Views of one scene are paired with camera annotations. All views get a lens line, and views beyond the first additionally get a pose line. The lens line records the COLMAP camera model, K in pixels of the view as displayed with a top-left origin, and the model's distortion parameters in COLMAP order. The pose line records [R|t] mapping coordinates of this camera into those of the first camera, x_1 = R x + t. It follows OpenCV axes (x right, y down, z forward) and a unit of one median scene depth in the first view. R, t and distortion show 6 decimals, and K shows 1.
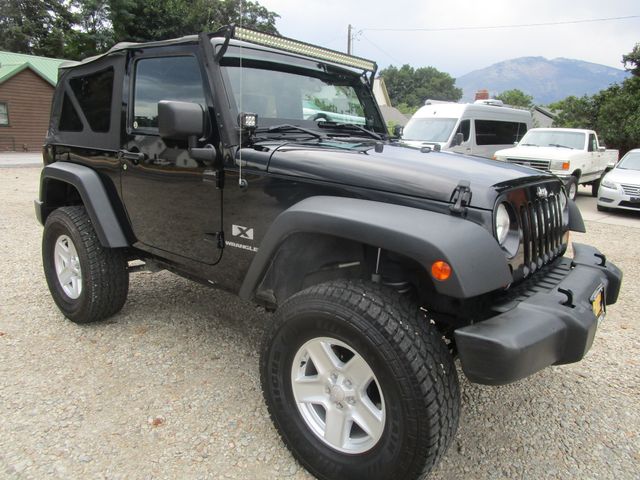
lens RADIAL K [[486.5, 0, 320.0], [0, 486.5, 240.0], [0, 0, 1]] dist [-0.010363, -0.006961]
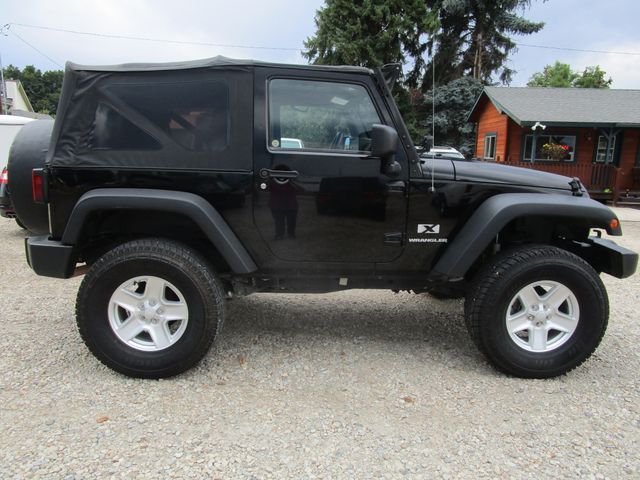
lens RADIAL K [[486.5, 0, 320.0], [0, 486.5, 240.0], [0, 0, 1]] dist [-0.010363, -0.006961]
pose [[0.714212, -0.144544, 0.684842, -1.226409], [0.154889, 0.986825, 0.046750, -0.090042], [-0.682577, 0.072685, 0.727191, 0.266998]]
